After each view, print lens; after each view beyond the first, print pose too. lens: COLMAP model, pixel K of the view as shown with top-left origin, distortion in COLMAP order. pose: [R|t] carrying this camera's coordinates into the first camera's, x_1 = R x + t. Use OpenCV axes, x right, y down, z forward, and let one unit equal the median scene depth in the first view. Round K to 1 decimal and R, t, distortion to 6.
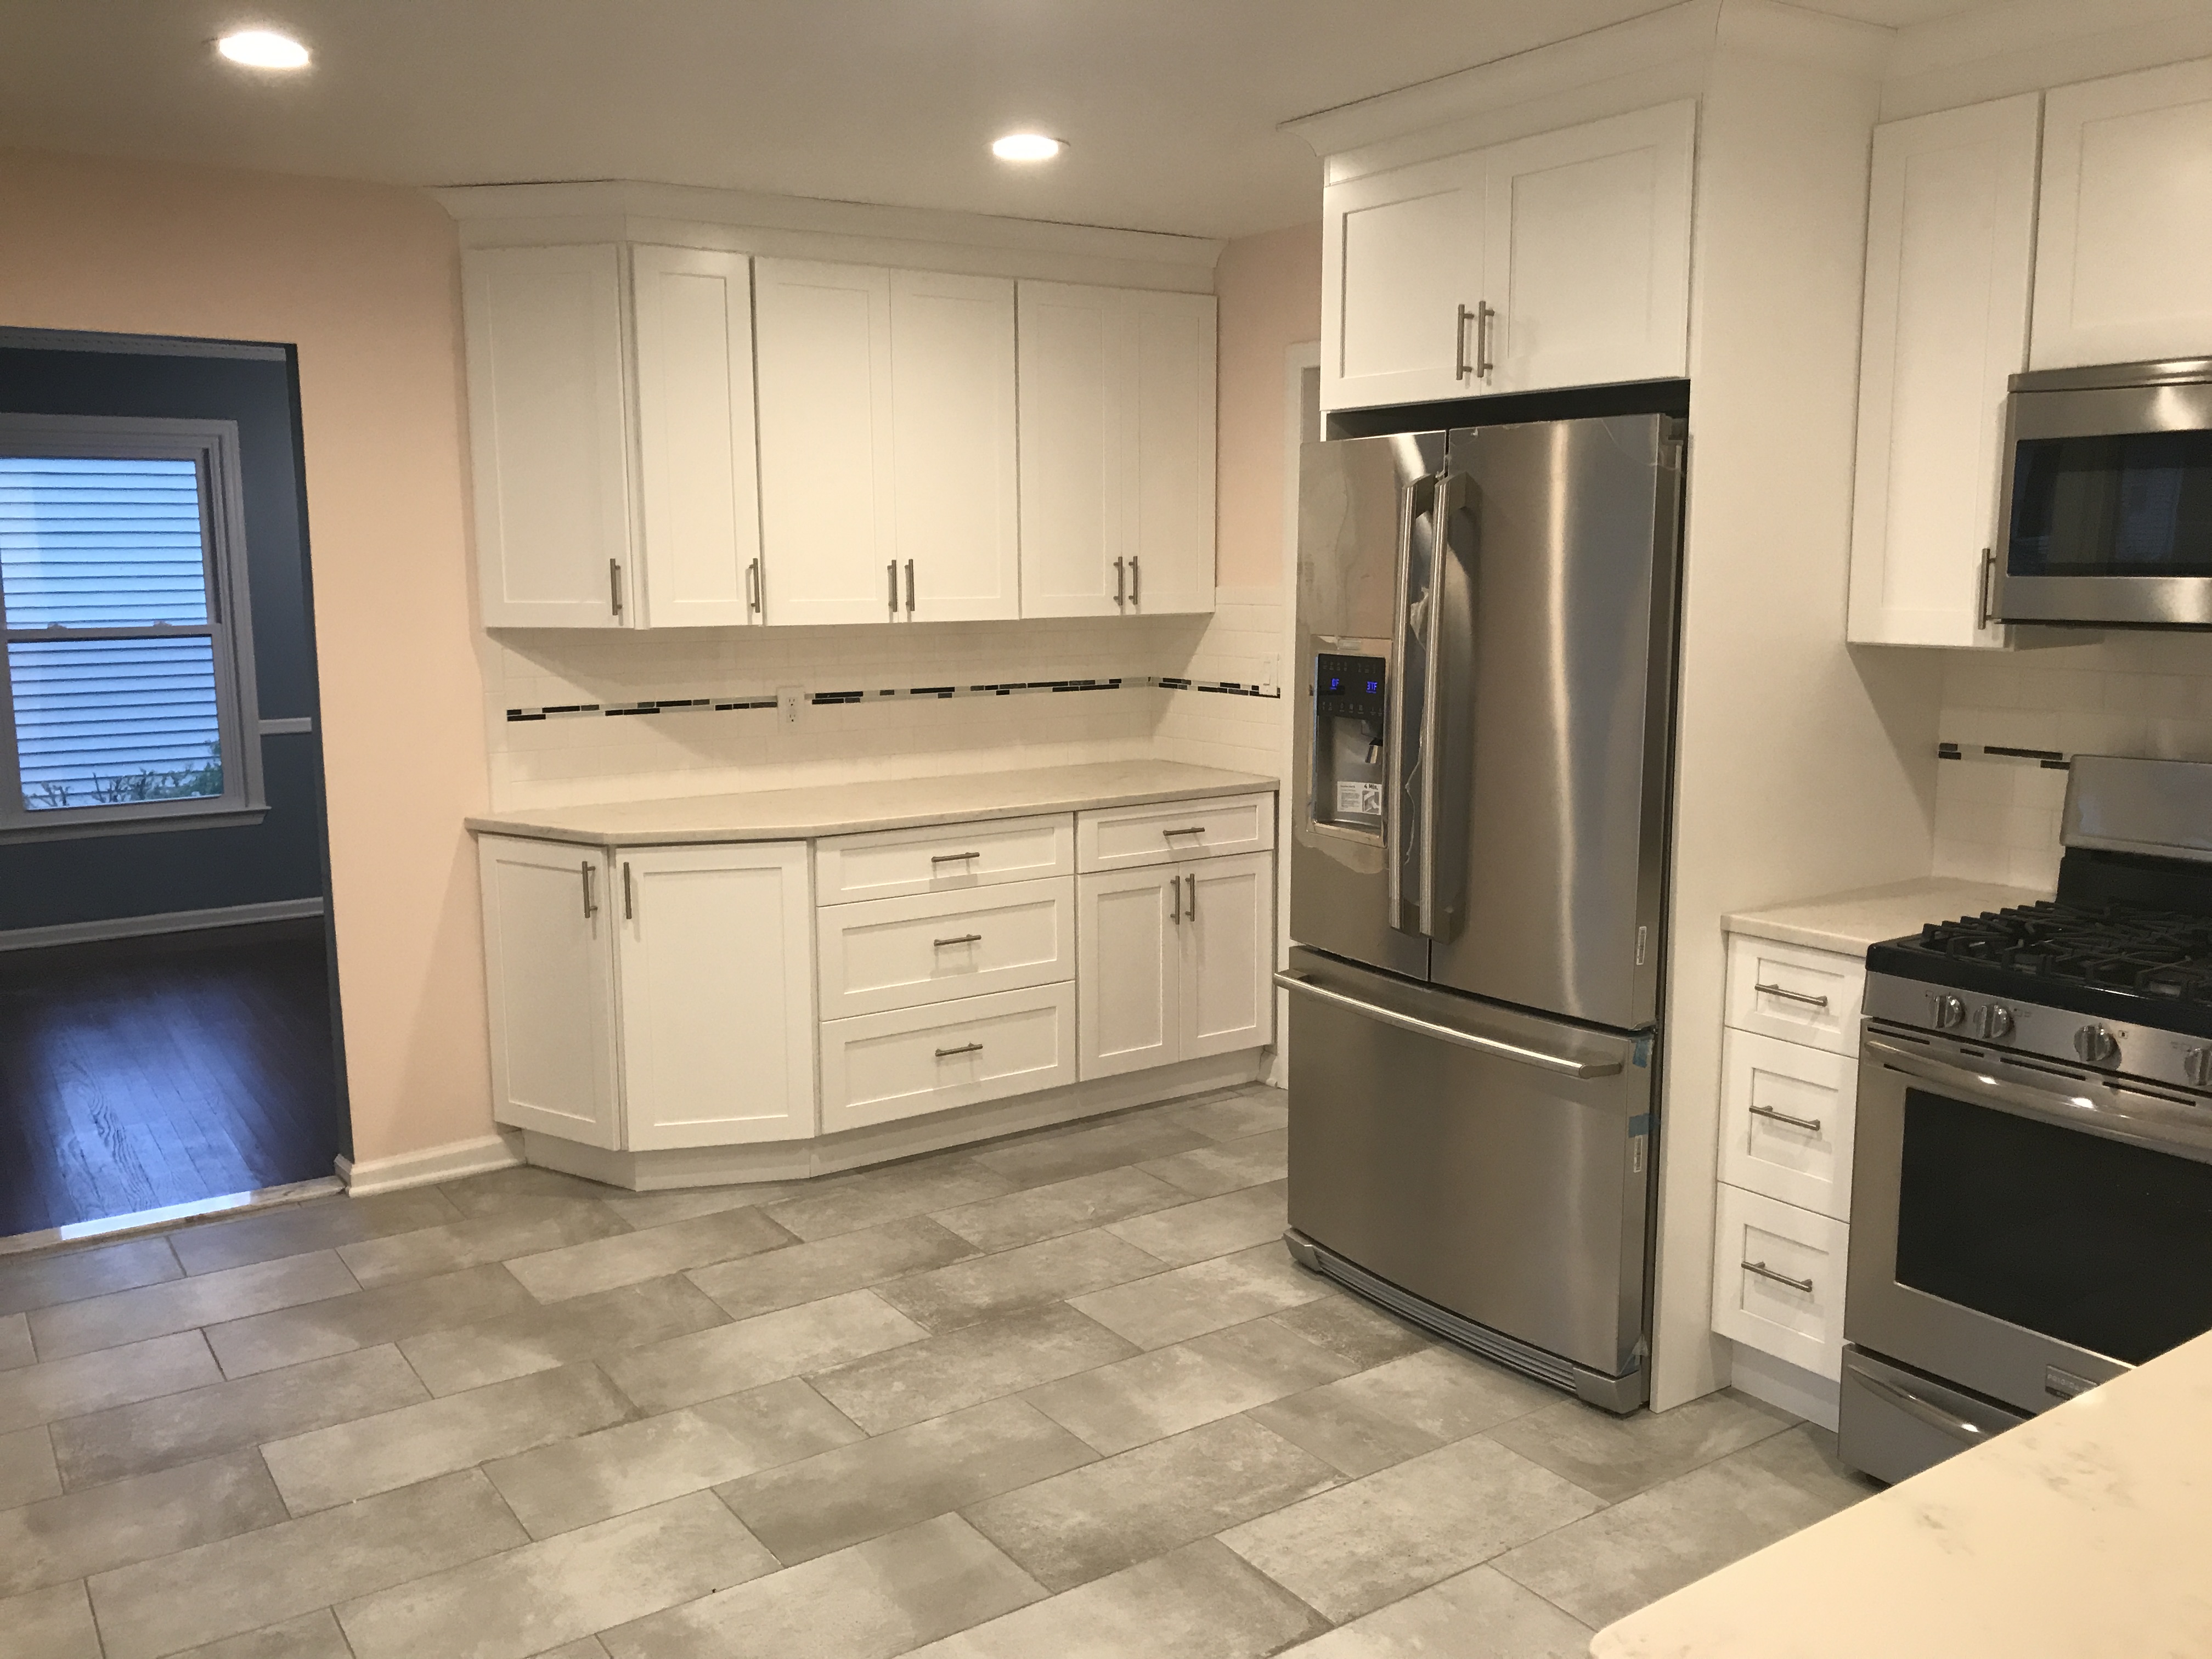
lens RADIAL K [[1838.6, 0, 1095.5], [0, 1838.6, 827.2], [0, 0, 1]] dist [0.006946, 0.002701]
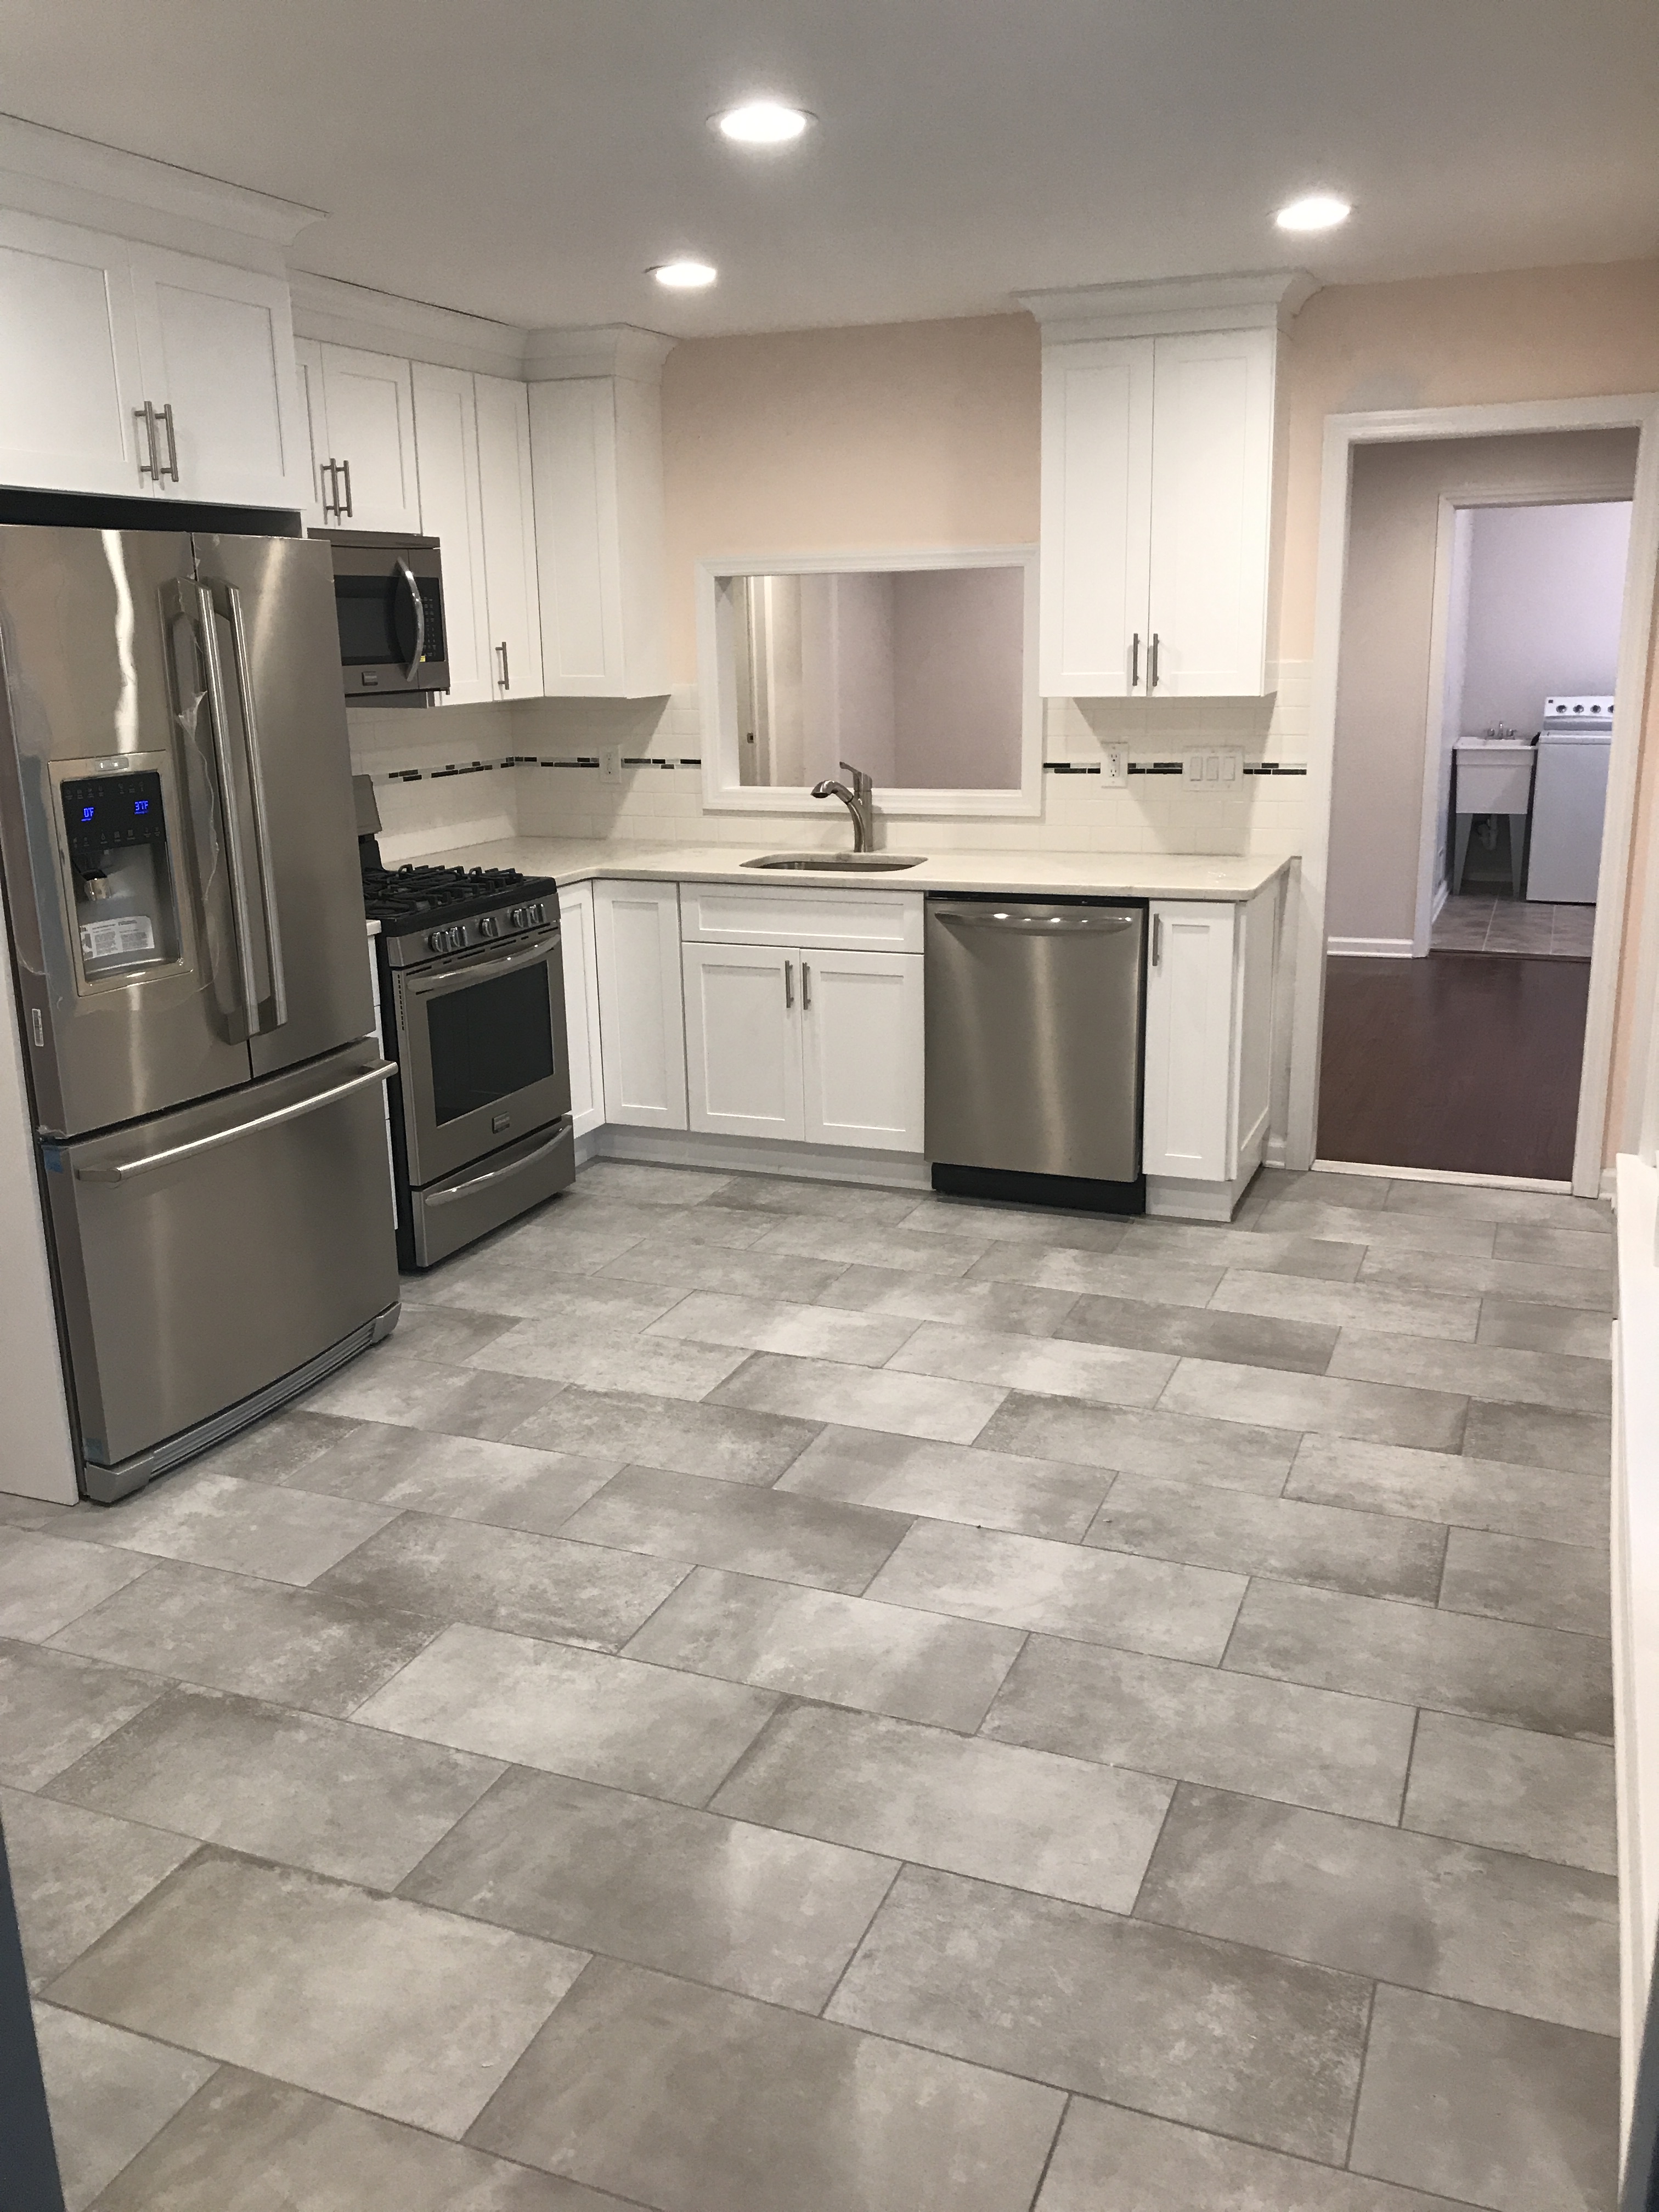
lens RADIAL K [[1838.6, 0, 819.4], [0, 1838.6, 1106.8], [0, 0, 1]] dist [0.006946, 0.002701]
pose [[-0.558004, -0.195828, 0.806401, -0.888610], [0.150282, 0.931842, 0.330282, -0.207752], [-0.816117, 0.305486, -0.490542, 1.334289]]
